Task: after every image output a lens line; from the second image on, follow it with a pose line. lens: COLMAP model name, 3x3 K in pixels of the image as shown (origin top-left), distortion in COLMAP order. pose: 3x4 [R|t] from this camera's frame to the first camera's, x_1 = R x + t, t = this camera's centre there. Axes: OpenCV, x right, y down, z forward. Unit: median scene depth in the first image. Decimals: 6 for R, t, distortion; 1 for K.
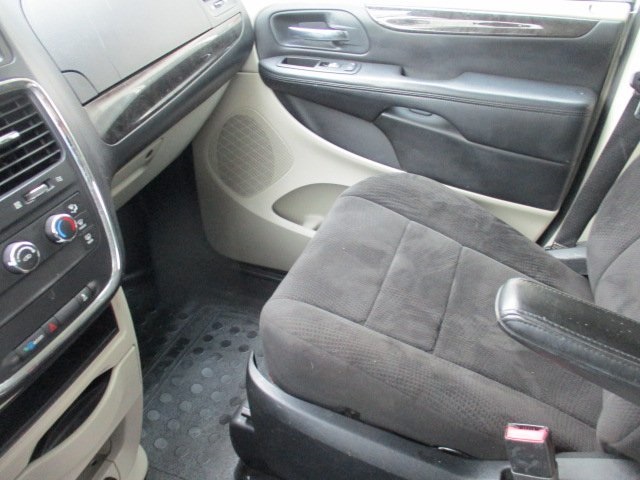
lens RADIAL K [[533.0, 0, 331.7], [0, 533.0, 240.8], [0, 0, 1]] dist [-0.036313, 0.001503]
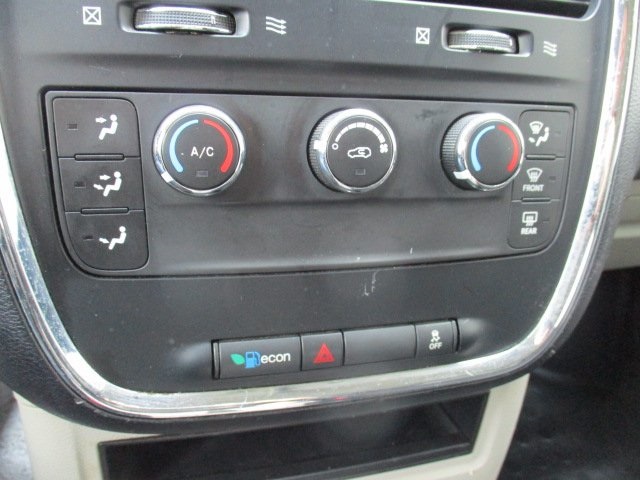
lens RADIAL K [[533.0, 0, 331.7], [0, 533.0, 240.8], [0, 0, 1]] dist [-0.036313, 0.001503]
pose [[0.560042, 0.412353, -0.718553, -0.262281], [-0.536082, 0.841647, 0.065169, 0.060823], [0.631640, 0.348706, 0.692412, 0.661132]]
